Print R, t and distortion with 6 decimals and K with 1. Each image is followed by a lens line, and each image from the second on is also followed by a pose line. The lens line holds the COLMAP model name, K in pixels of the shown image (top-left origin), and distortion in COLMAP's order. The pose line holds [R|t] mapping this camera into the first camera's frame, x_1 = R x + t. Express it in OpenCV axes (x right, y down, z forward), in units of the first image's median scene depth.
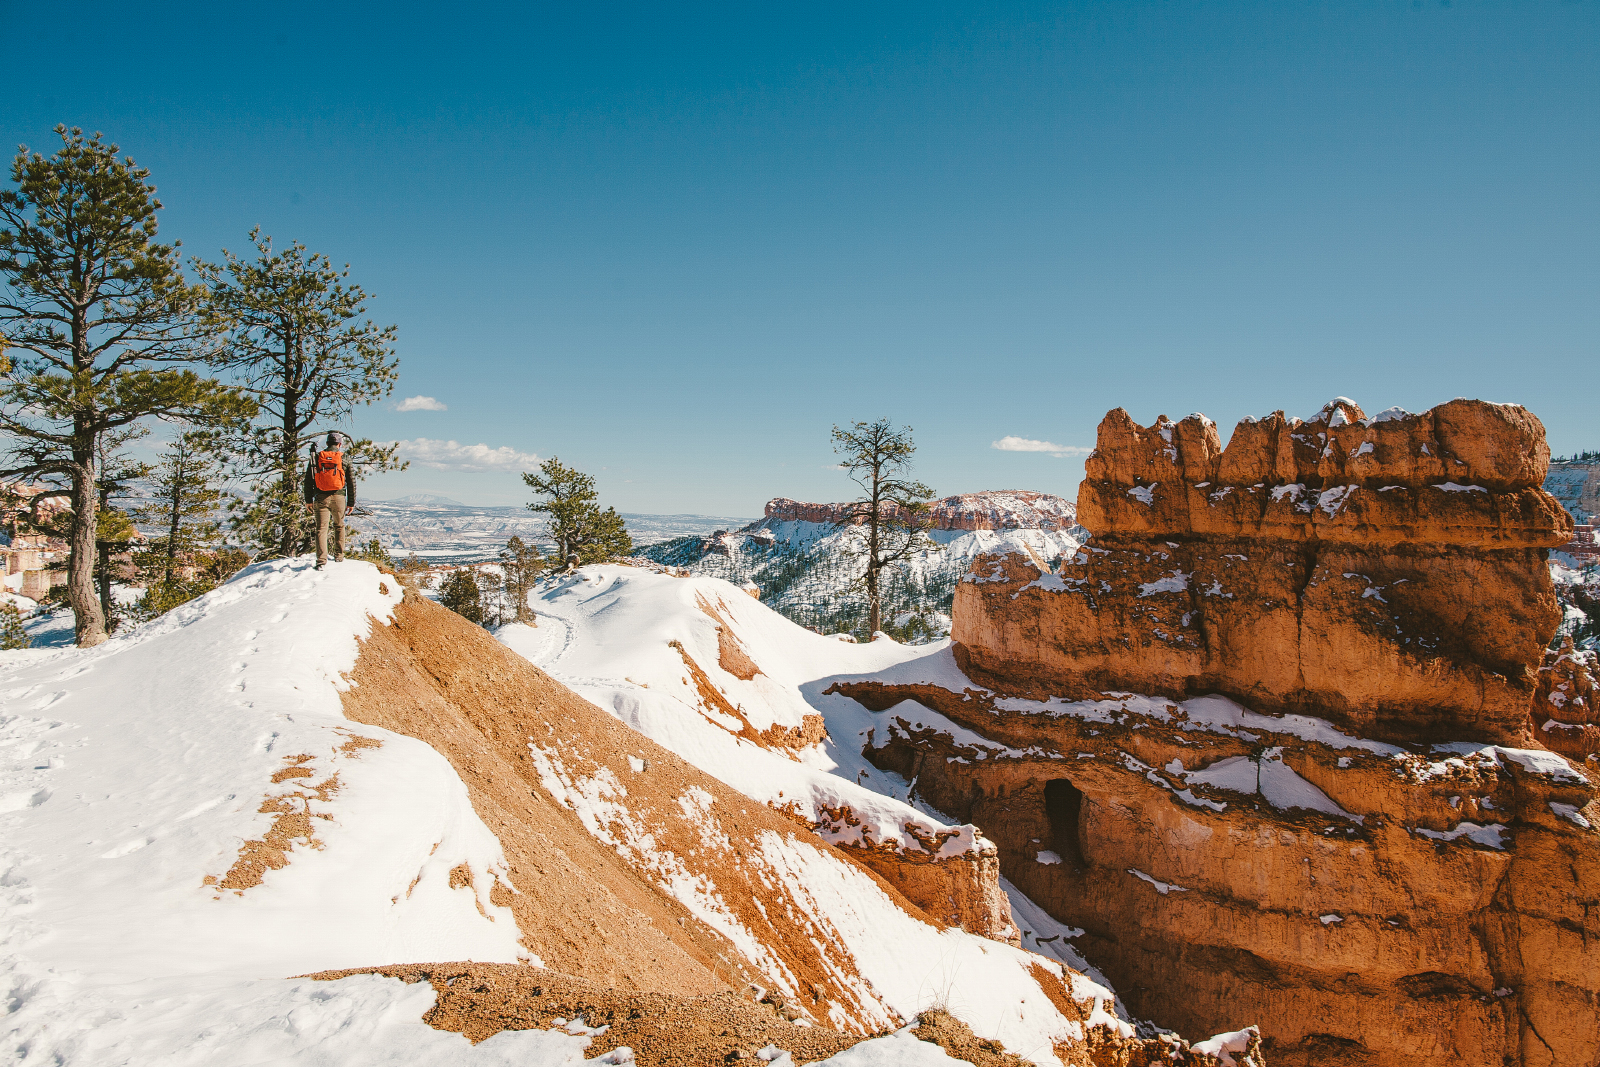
lens RADIAL K [[1100.5, 0, 796.0], [0, 1100.5, 525.0], [0, 0, 1]] dist [-0.054423, 0.057545]
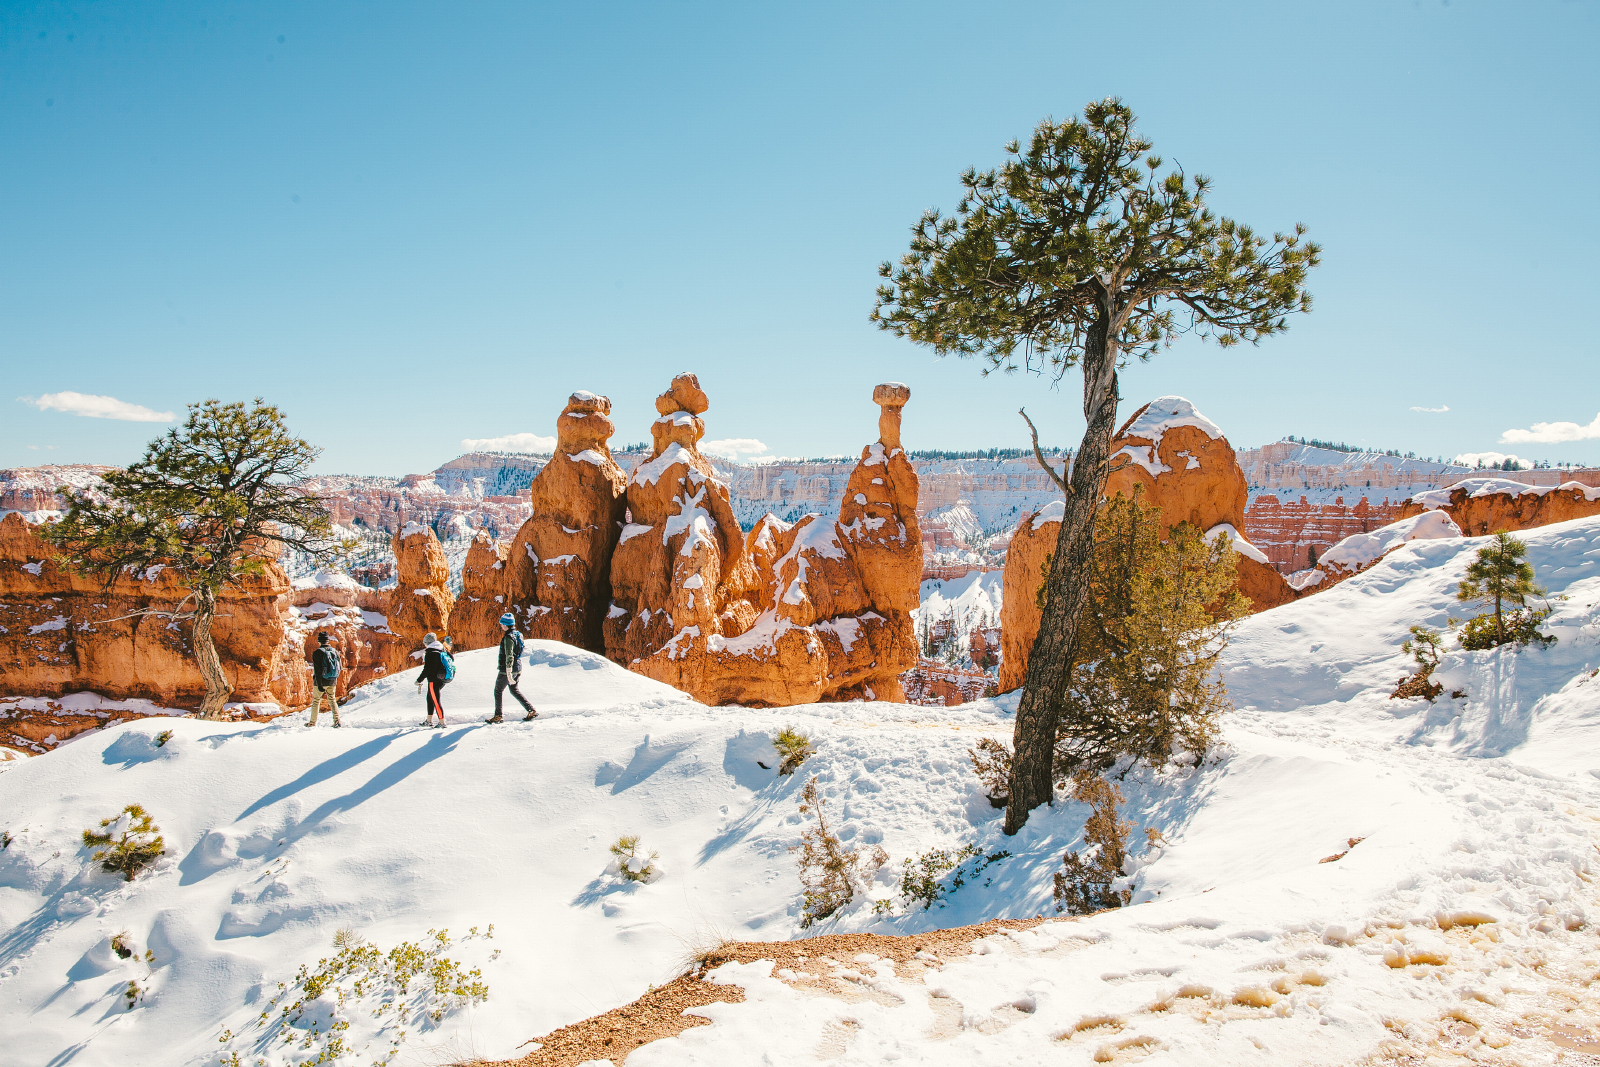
lens RADIAL K [[1100.5, 0, 796.0], [0, 1100.5, 525.0], [0, 0, 1]] dist [-0.054423, 0.057545]
pose [[0.719626, -0.012354, 0.694252, 0.026319], [-0.003439, 0.999766, 0.021356, -0.130398], [-0.694353, -0.017756, 0.719415, -0.892144]]
